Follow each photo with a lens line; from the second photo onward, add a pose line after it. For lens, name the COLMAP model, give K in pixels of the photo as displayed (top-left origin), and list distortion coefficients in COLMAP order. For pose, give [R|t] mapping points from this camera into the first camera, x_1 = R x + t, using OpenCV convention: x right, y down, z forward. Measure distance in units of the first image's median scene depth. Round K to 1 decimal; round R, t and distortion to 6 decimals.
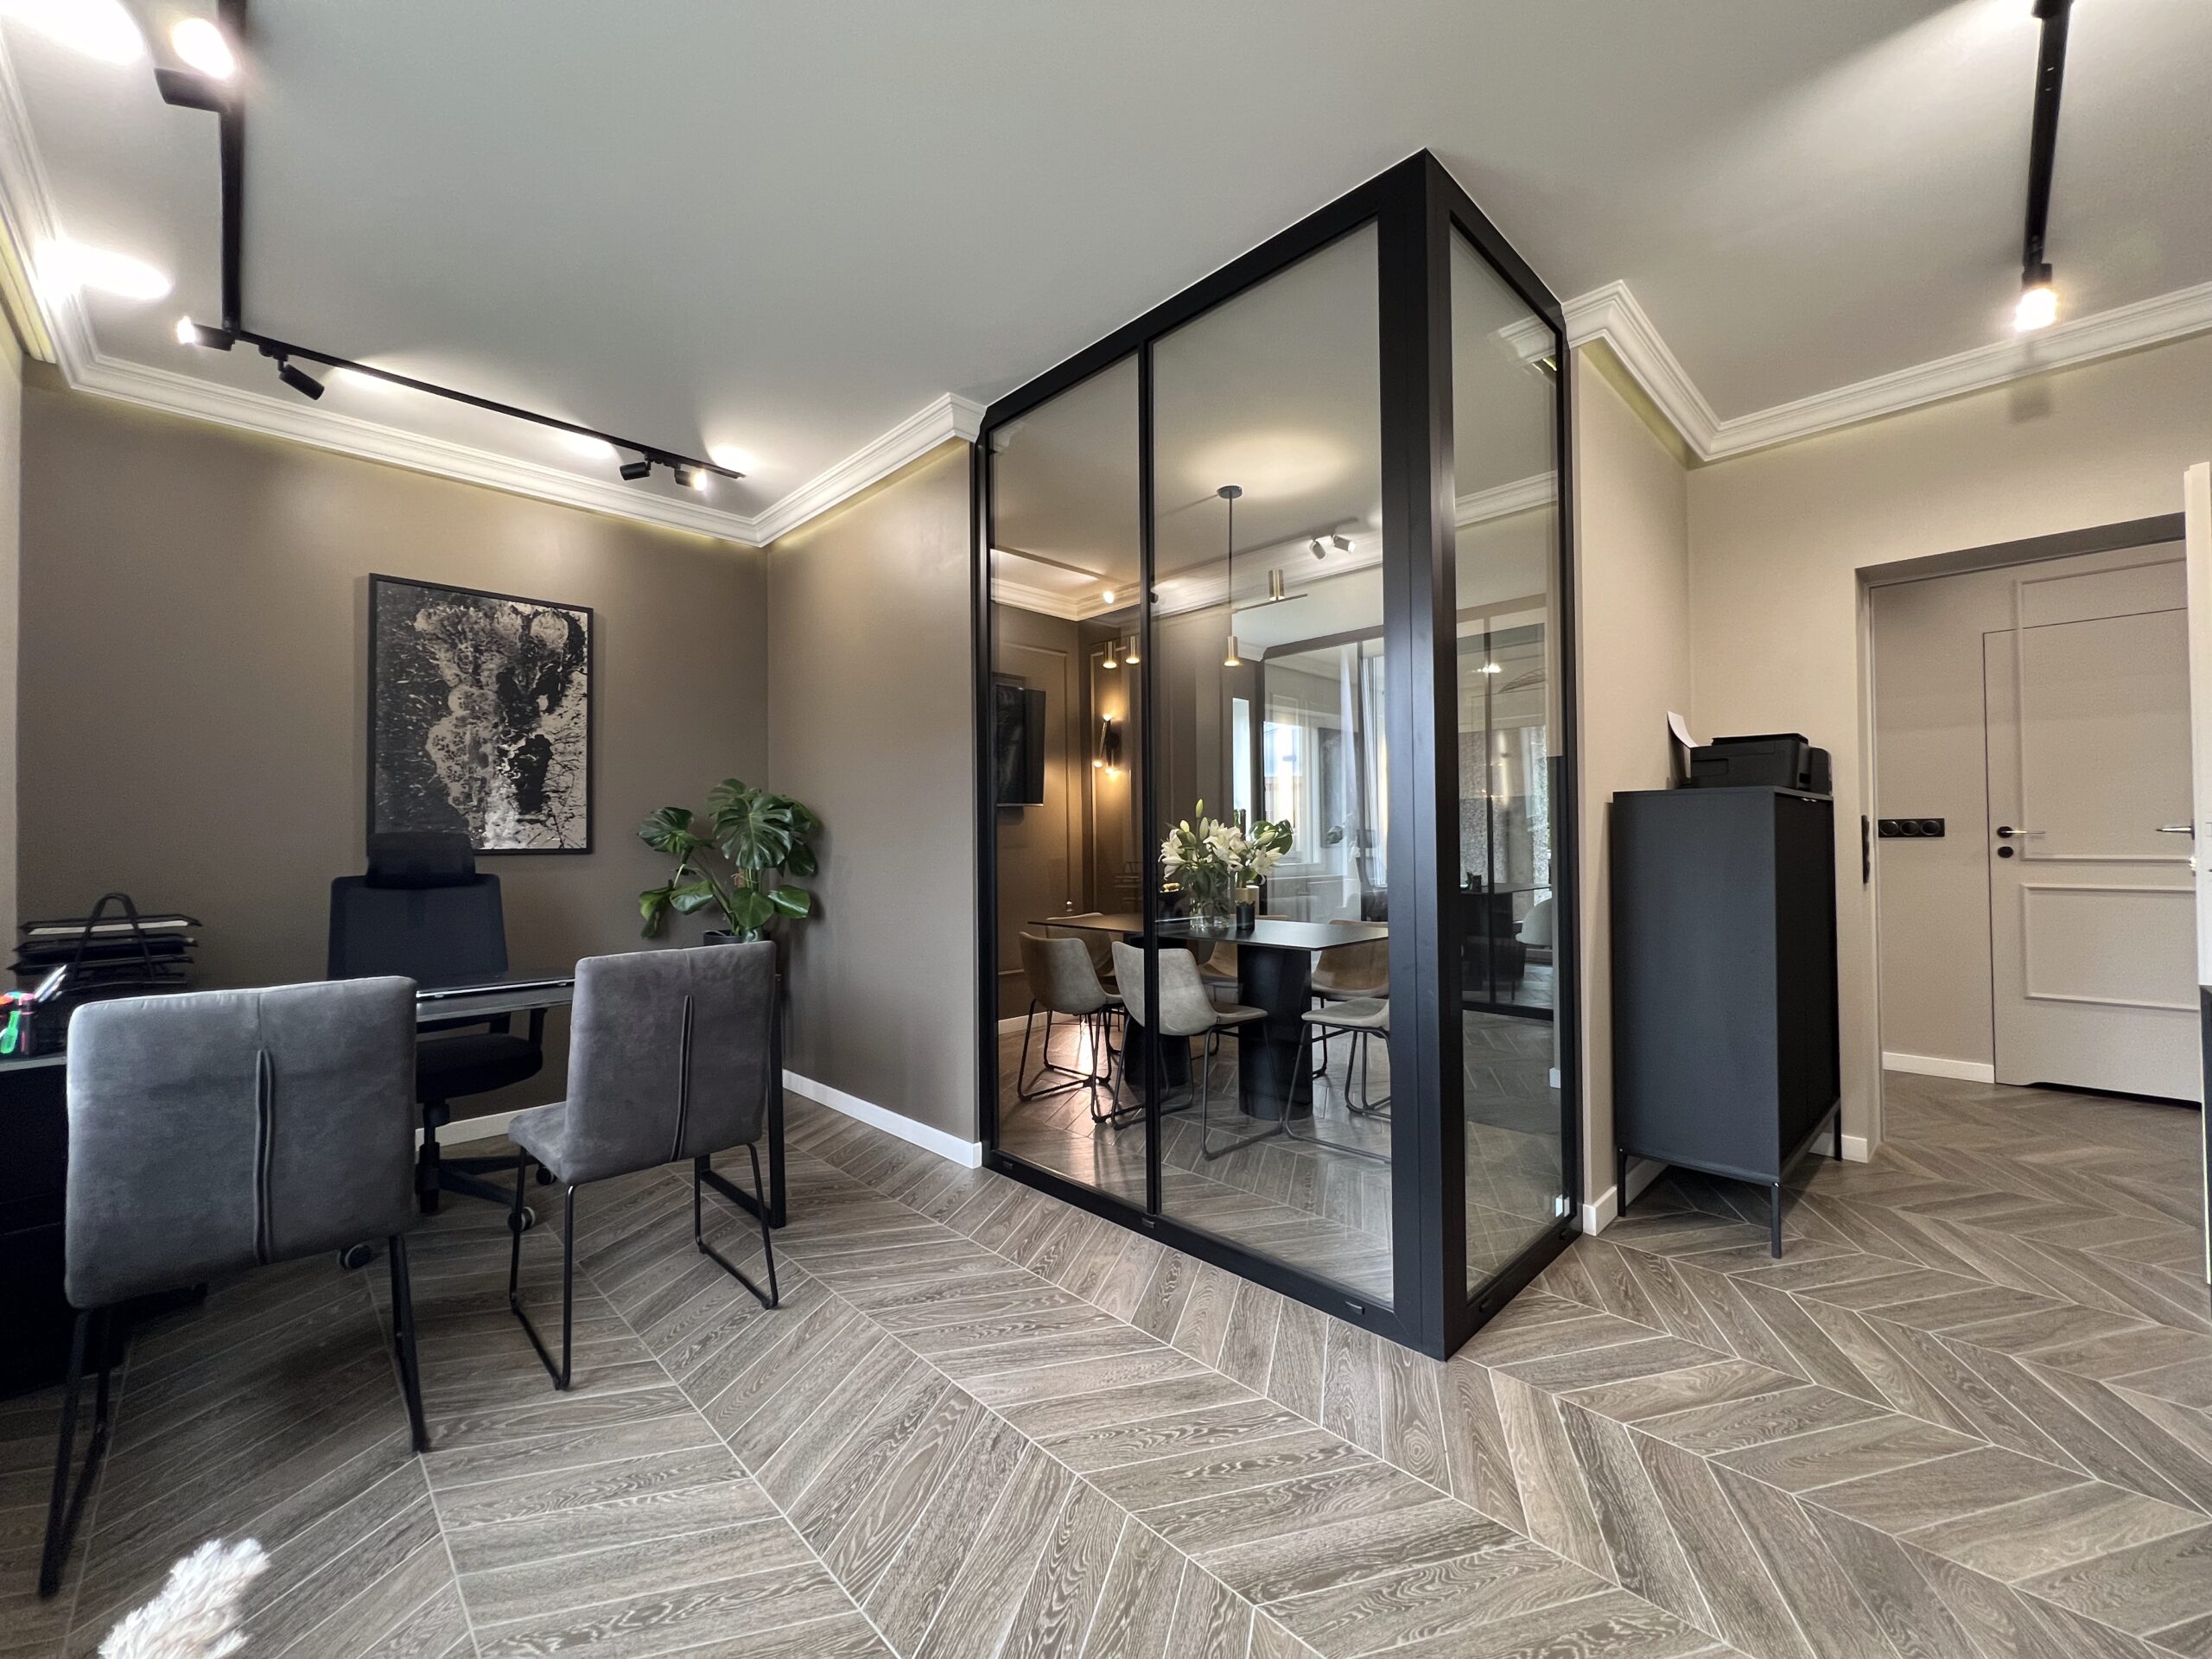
lens RADIAL K [[893.1, 0, 1098.2], [0, 893.1, 832.7], [0, 0, 1]] dist [-0.004276, 0.001362]
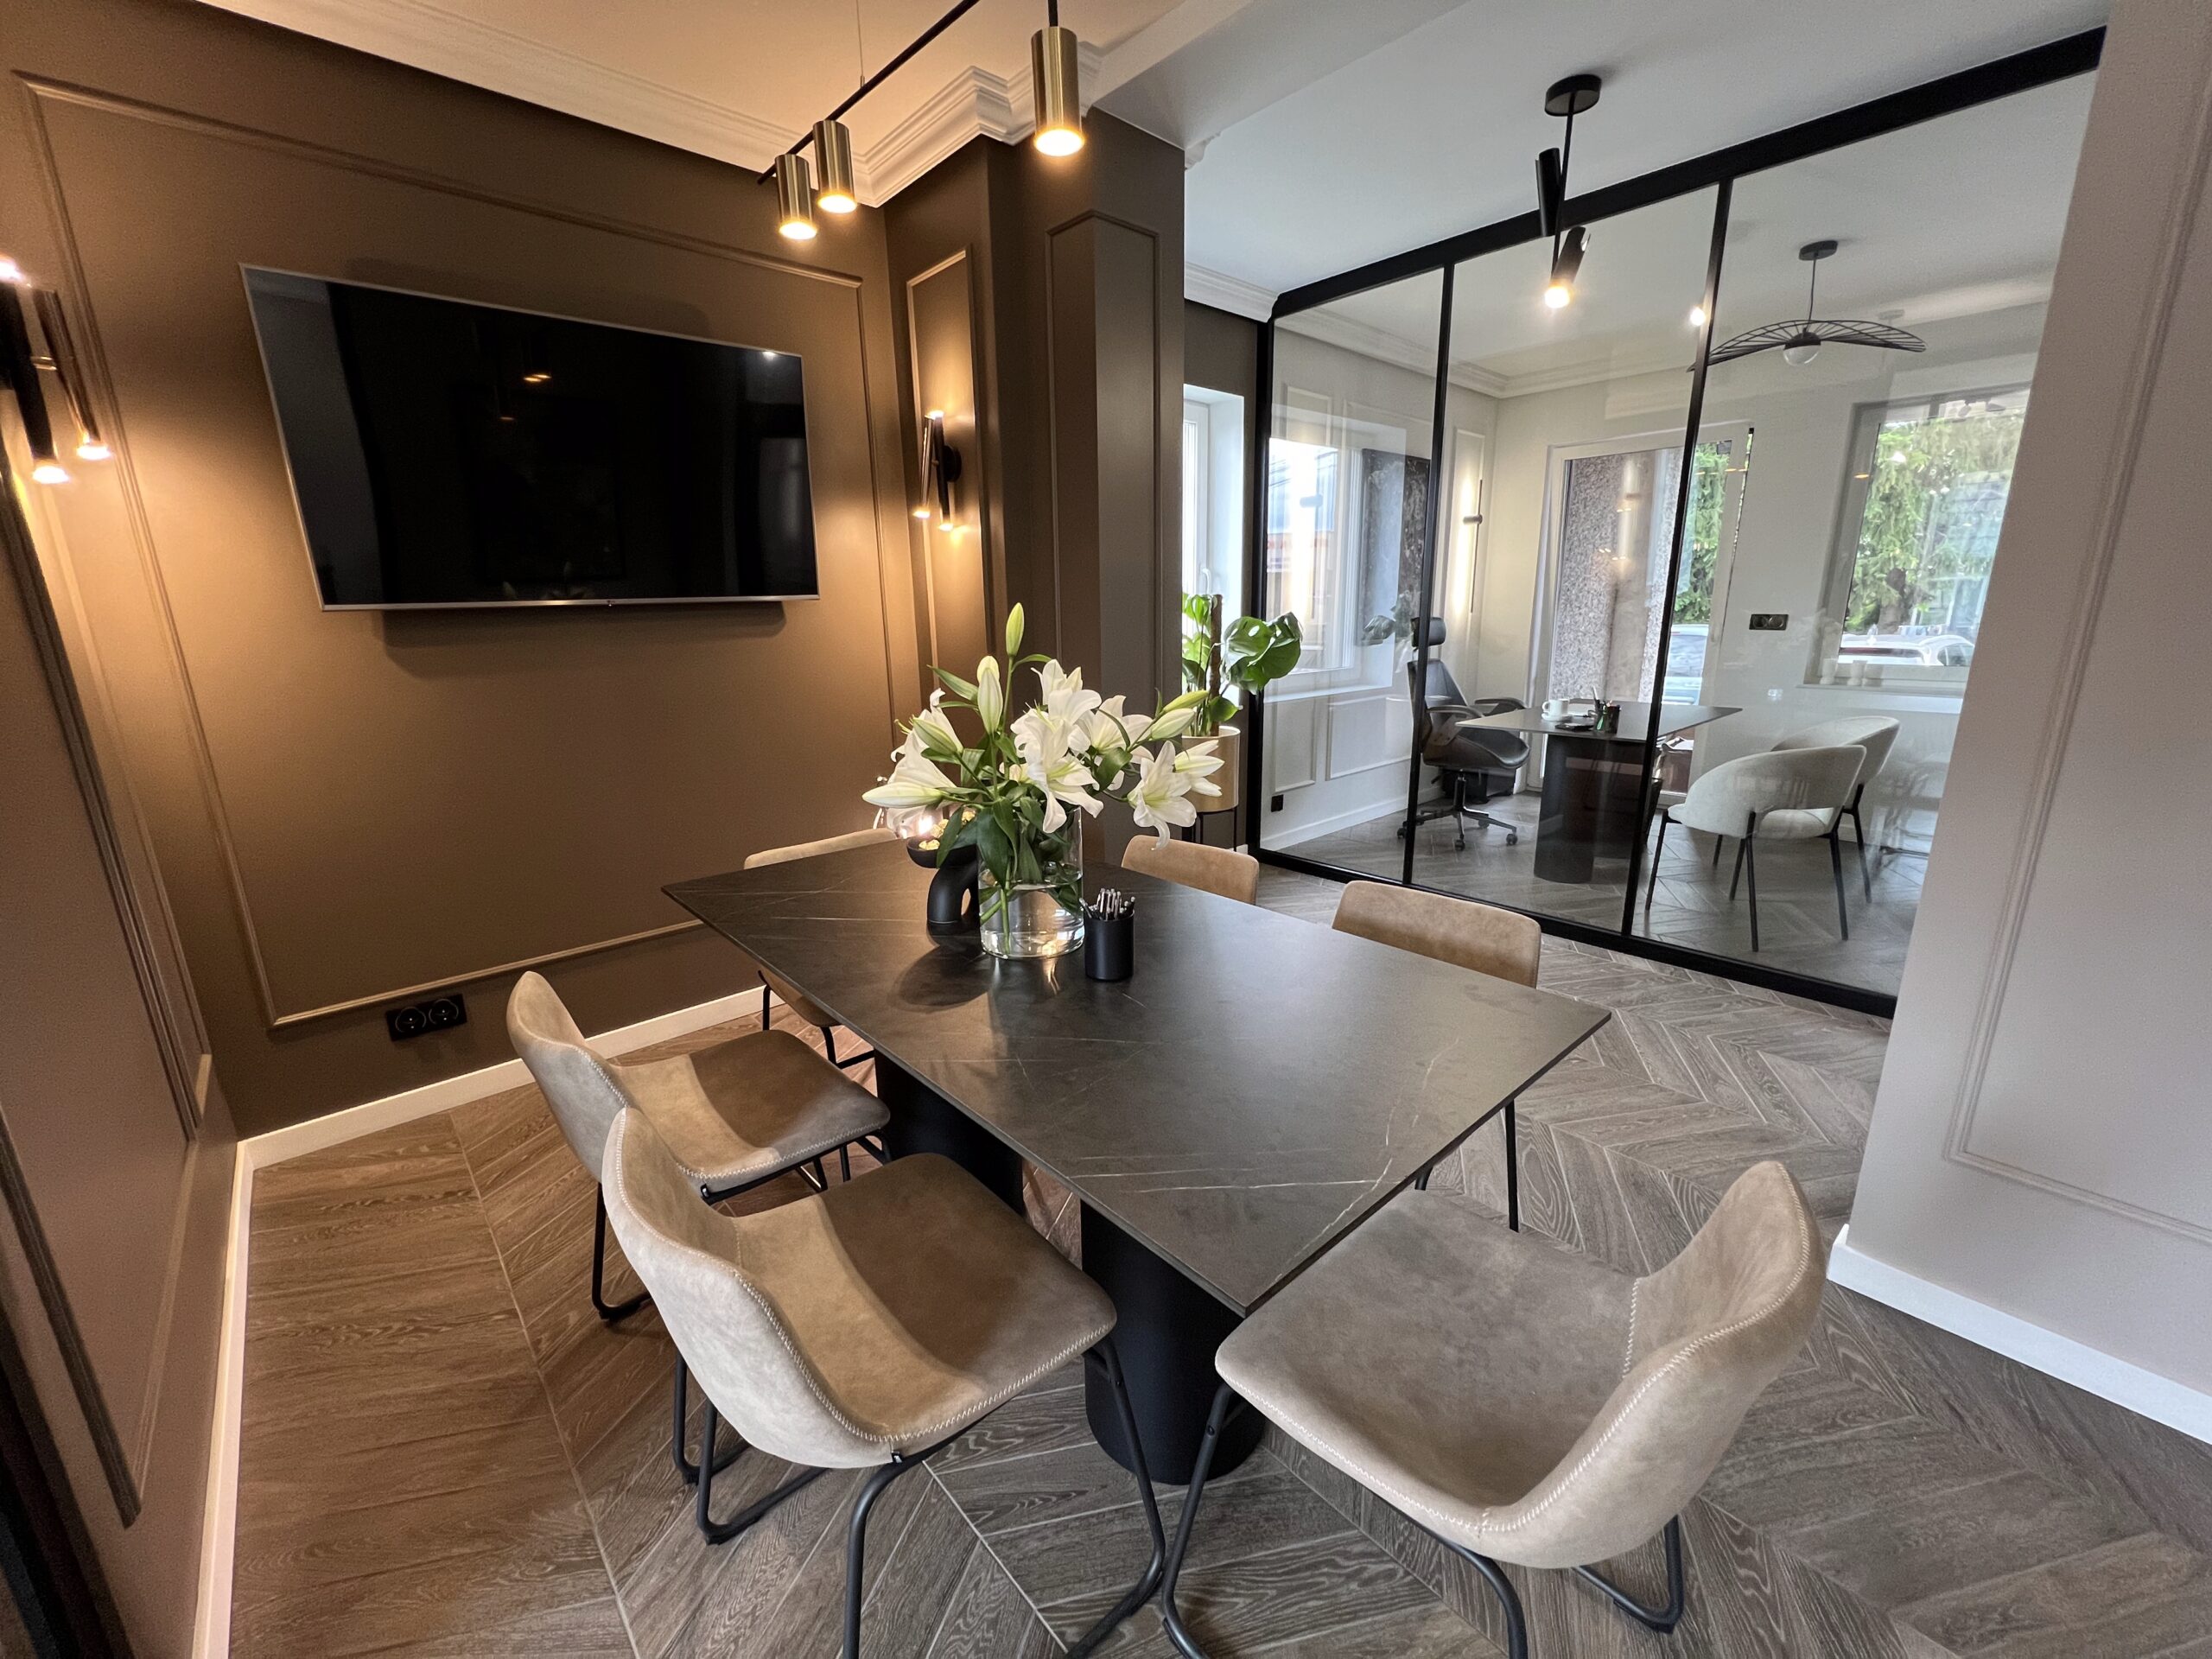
lens RADIAL K [[893.1, 0, 1095.3], [0, 893.1, 821.8], [0, 0, 1]] dist [-0.004276, 0.001362]
pose [[0.999192, 0.000042, -0.040191, 0.198282], [0.009843, 0.969288, 0.245730, -0.047264], [0.038967, -0.245927, 0.968505, 0.754623]]
